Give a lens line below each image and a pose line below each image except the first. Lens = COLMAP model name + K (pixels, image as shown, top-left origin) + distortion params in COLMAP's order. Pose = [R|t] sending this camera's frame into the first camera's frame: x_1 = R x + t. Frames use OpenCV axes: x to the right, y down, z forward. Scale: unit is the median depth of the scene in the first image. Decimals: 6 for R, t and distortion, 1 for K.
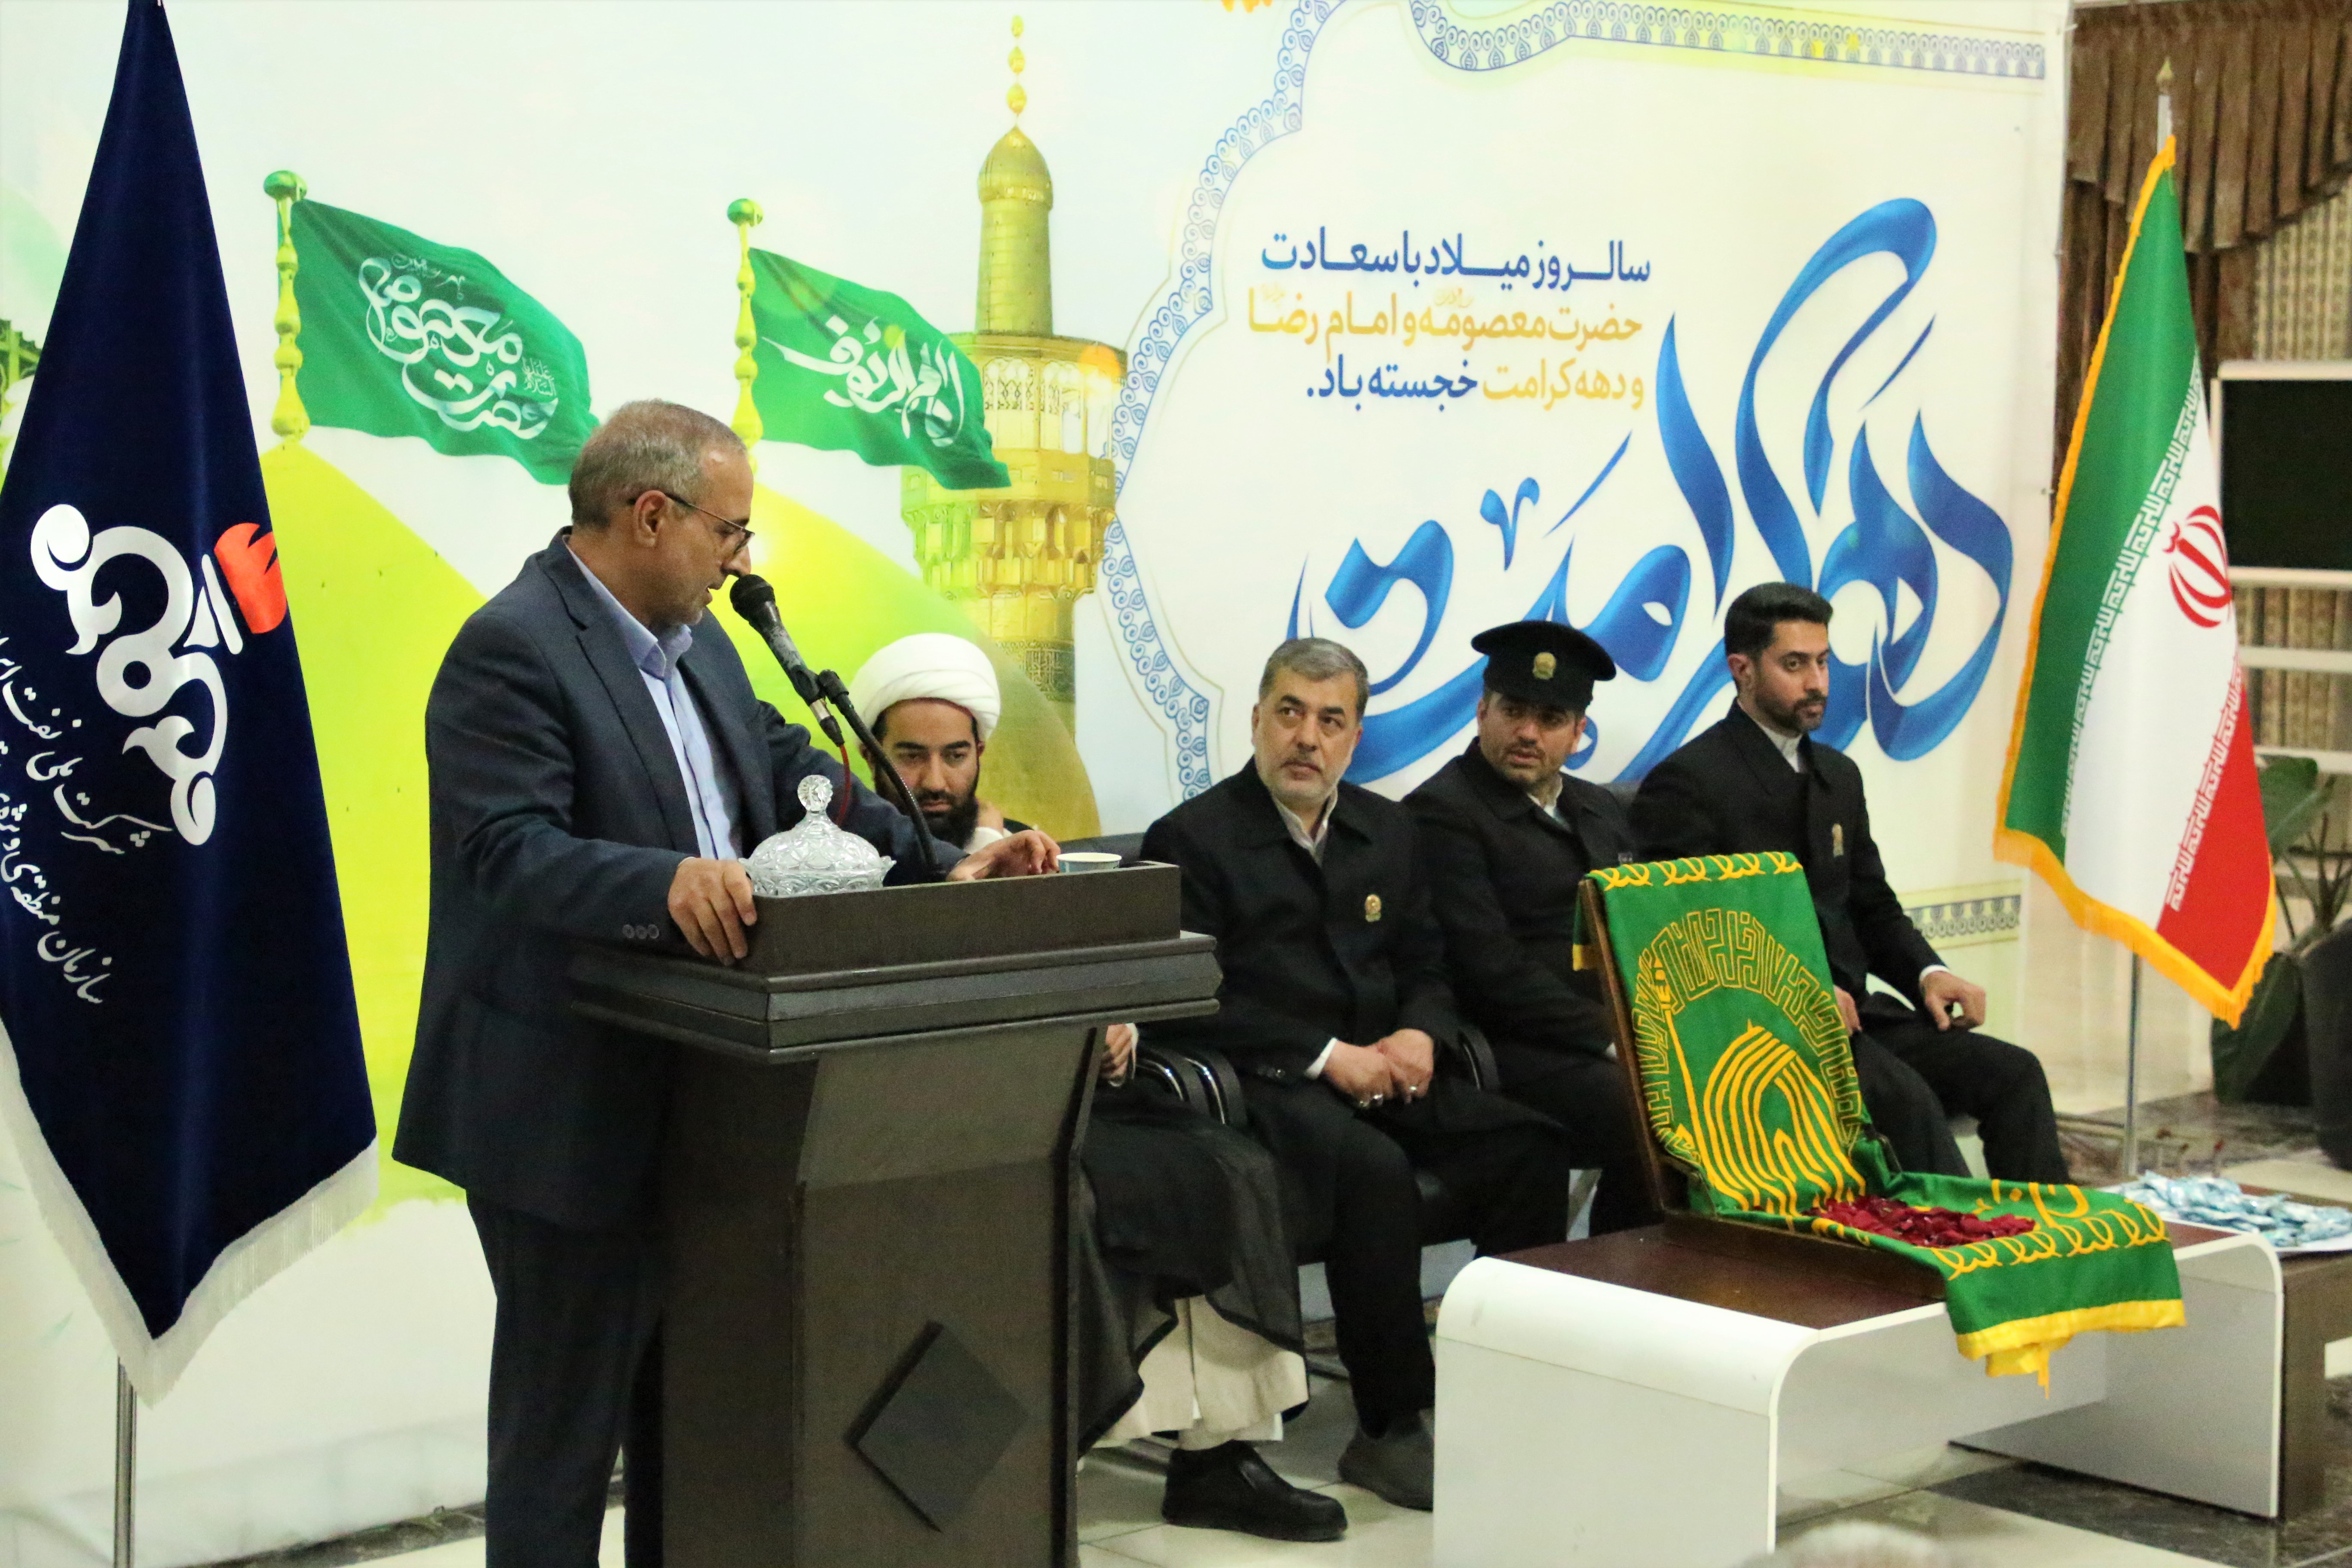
lens RADIAL K [[4123.4, 0, 1168.8], [0, 4123.4, 797.0], [0, 0, 1]] dist [0.115083, 0.000000]
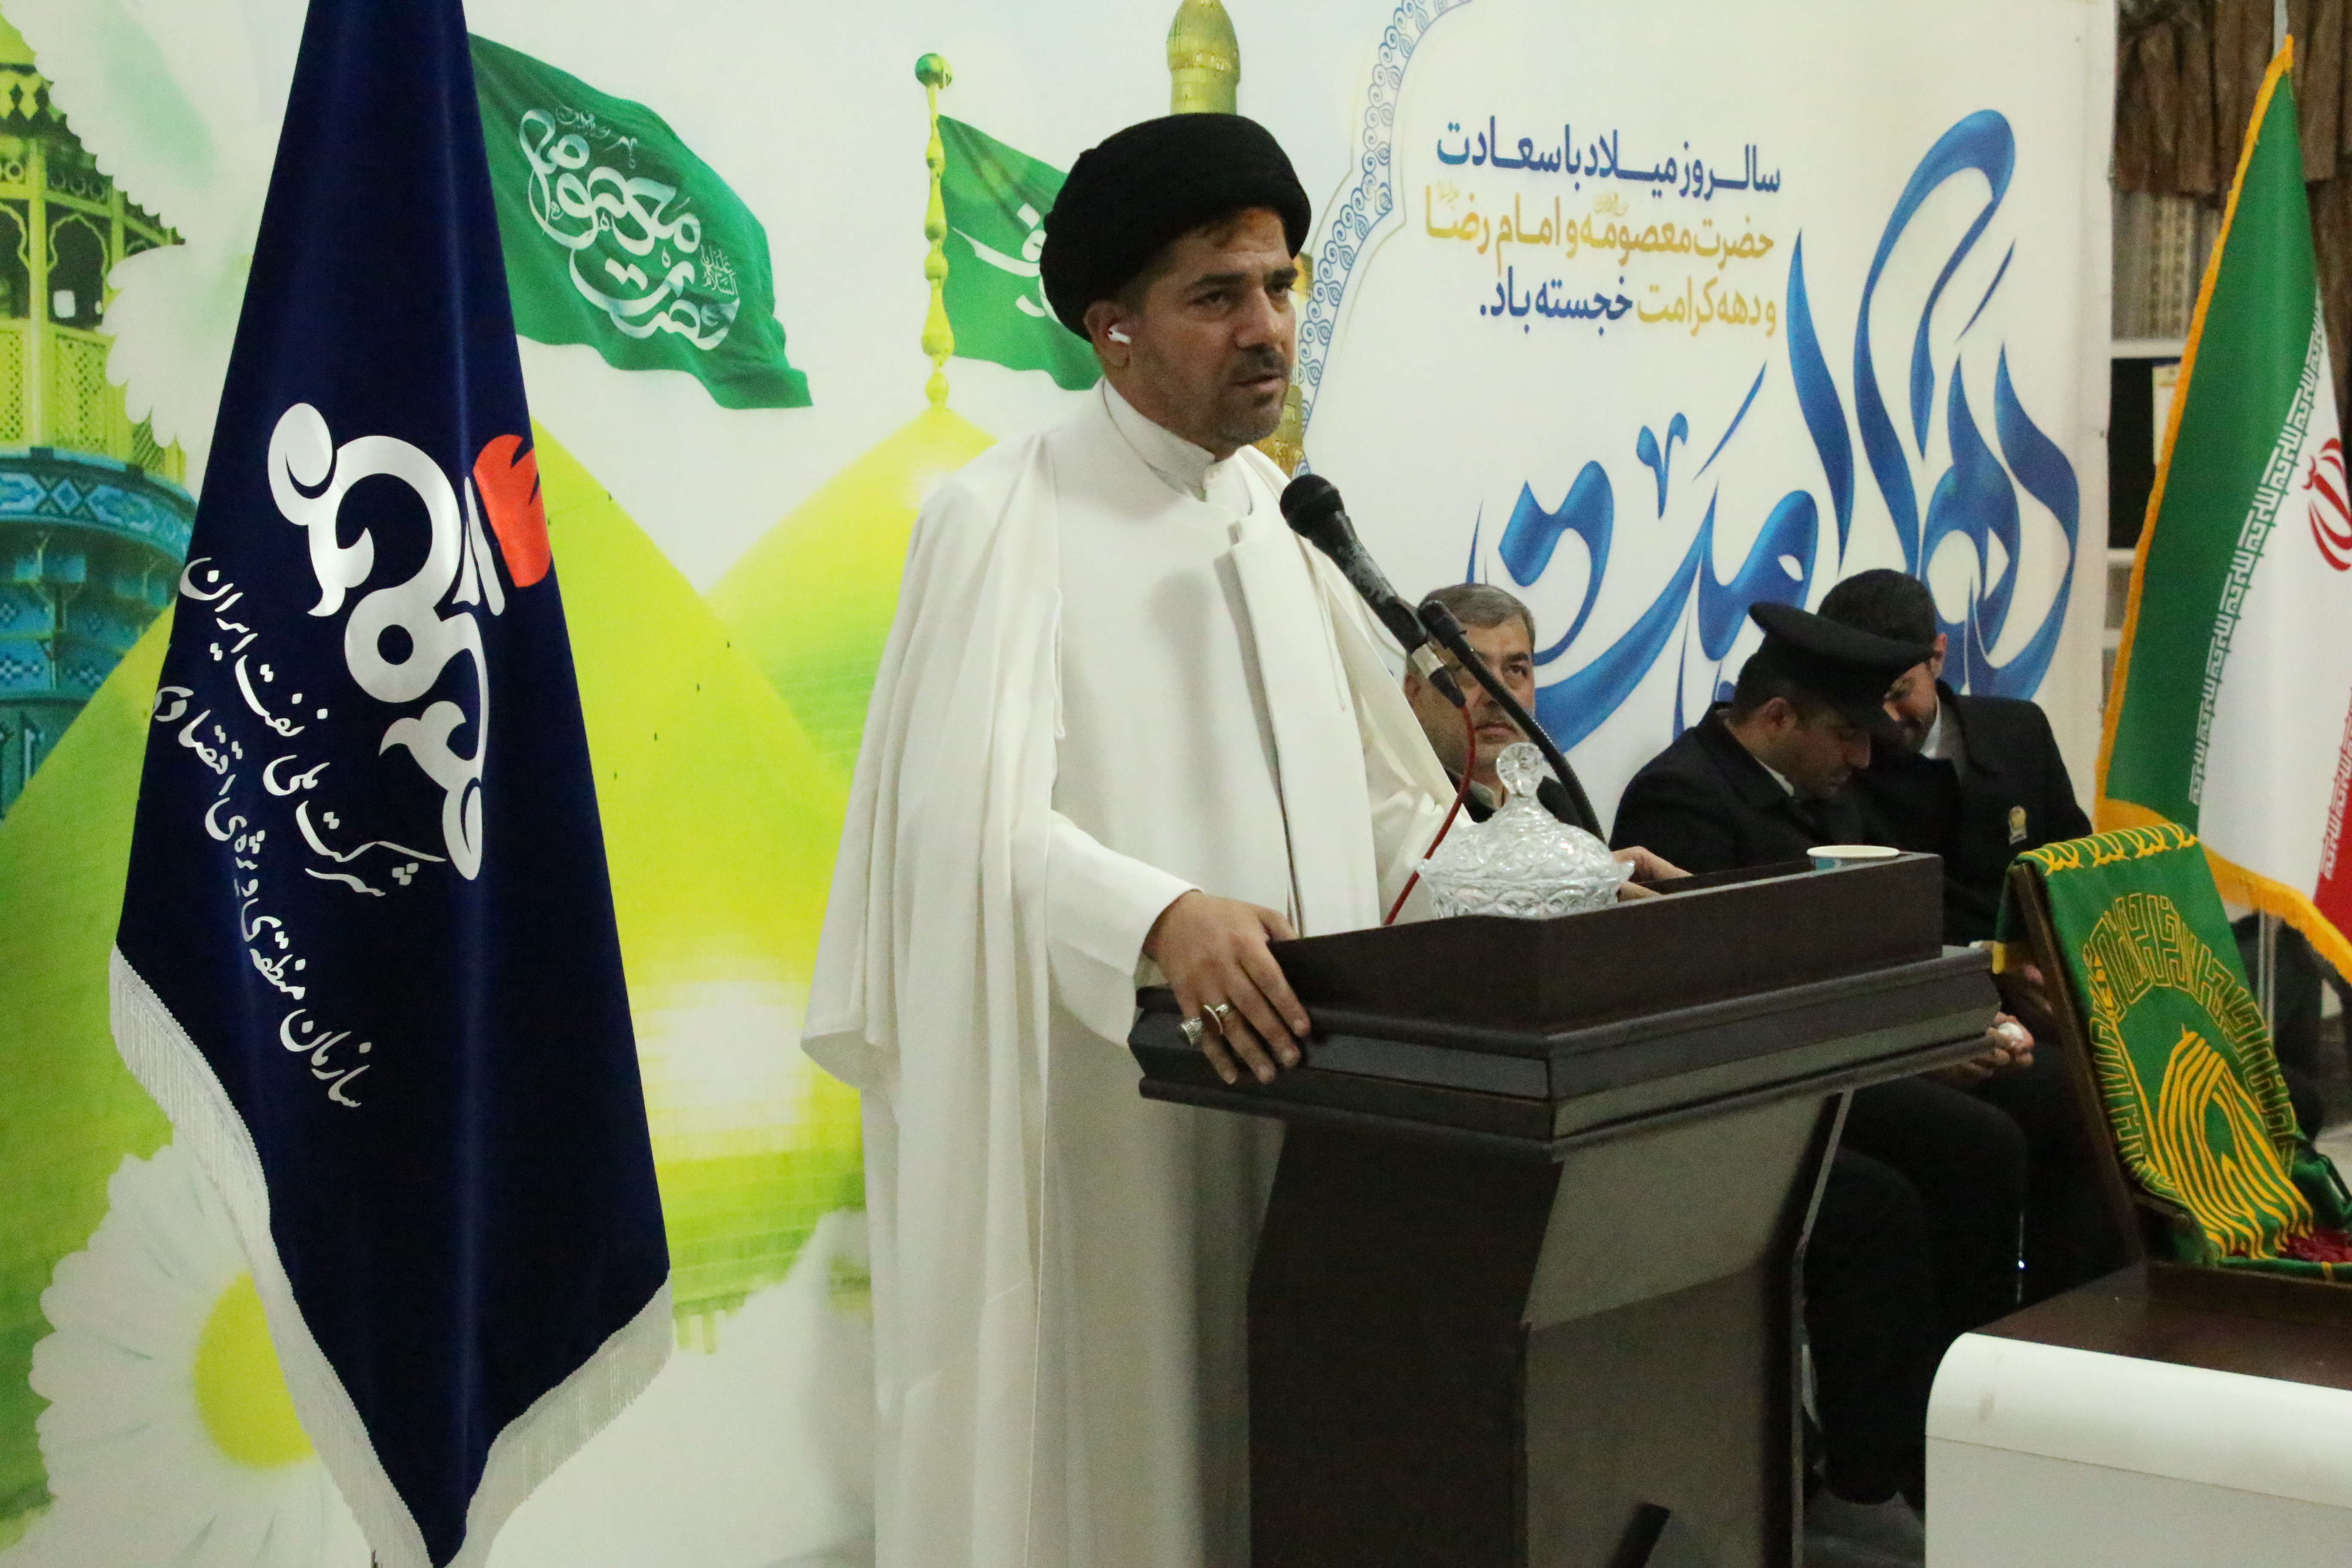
lens RADIAL K [[3804.5, 0, 1213.5], [0, 3804.5, 779.6], [0, 0, 1]] dist [0.071277, 0.000000]
pose [[0.986002, -0.033768, 0.163277, -0.160790], [0.035235, 0.999360, -0.006097, 0.002031], [-0.162966, 0.011765, 0.986561, 0.244222]]
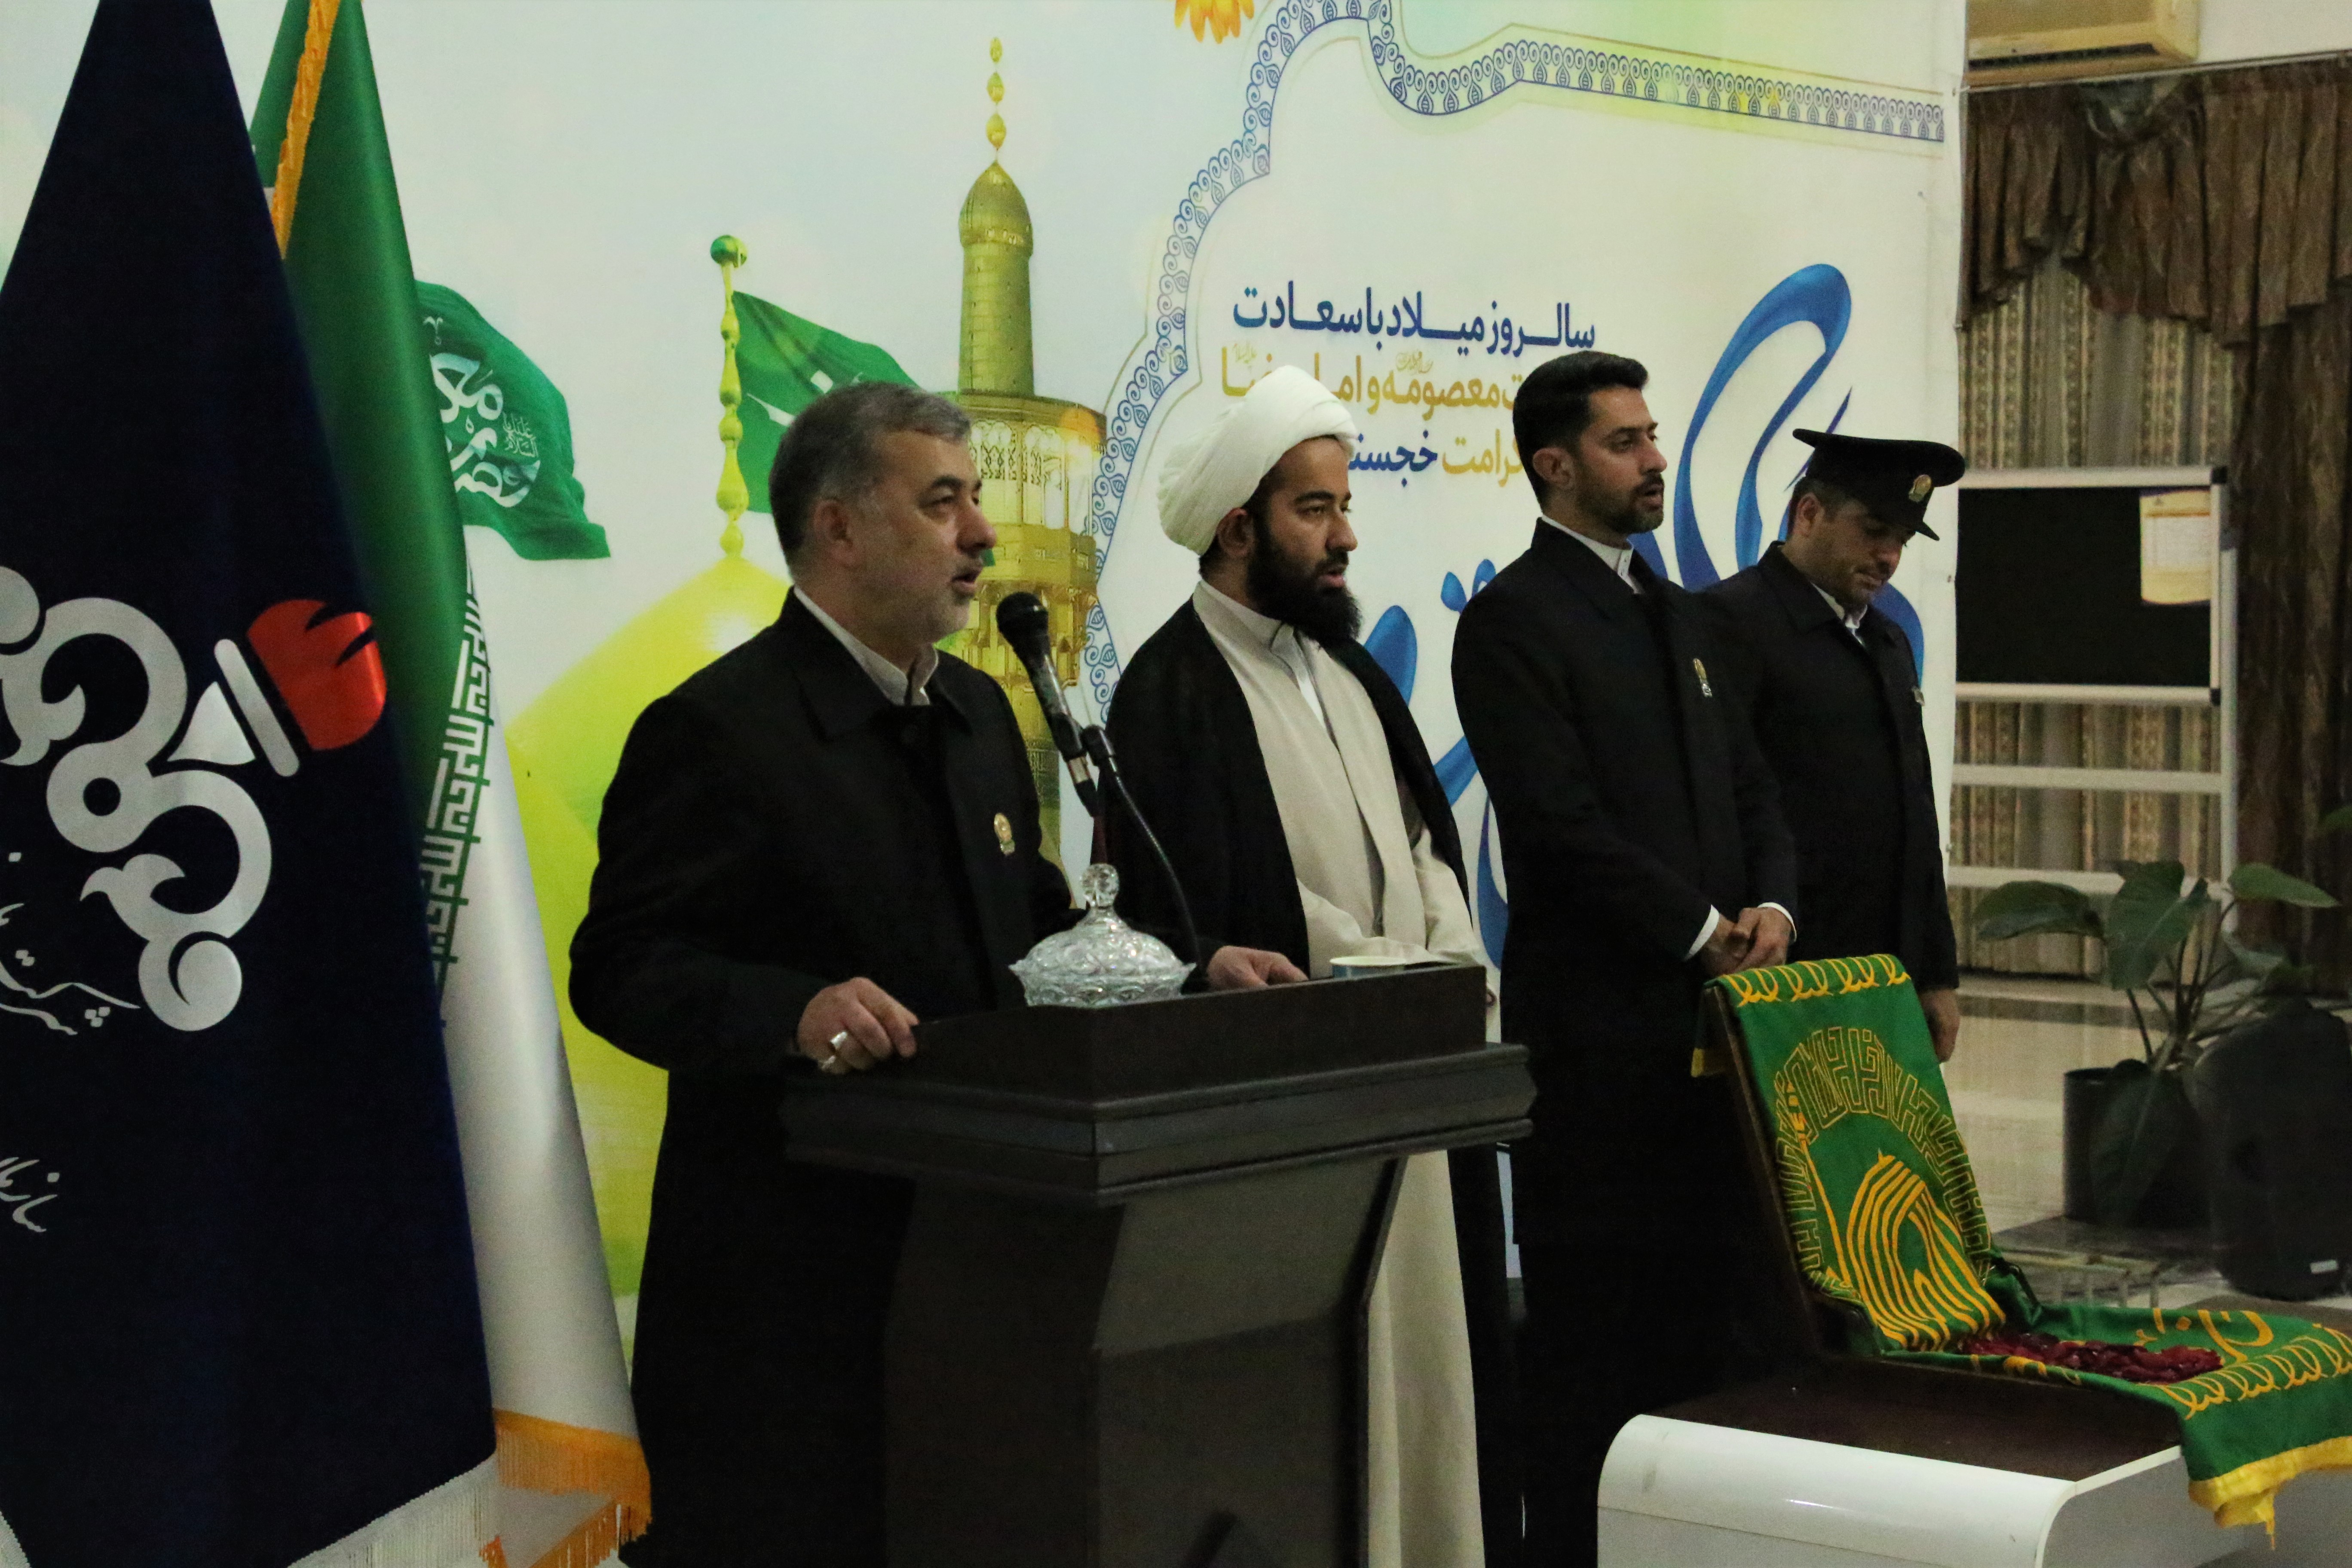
lens RADIAL K [[4210.2, 0, 1157.1], [0, 4210.2, 828.3], [0, 0, 1]] dist [0.108049, 0.000000]
pose [[0.990274, -0.019351, 0.137777, -0.127593], [0.023575, 0.999298, -0.029099, 0.008402], [-0.137118, 0.032064, 0.990036, 0.097311]]
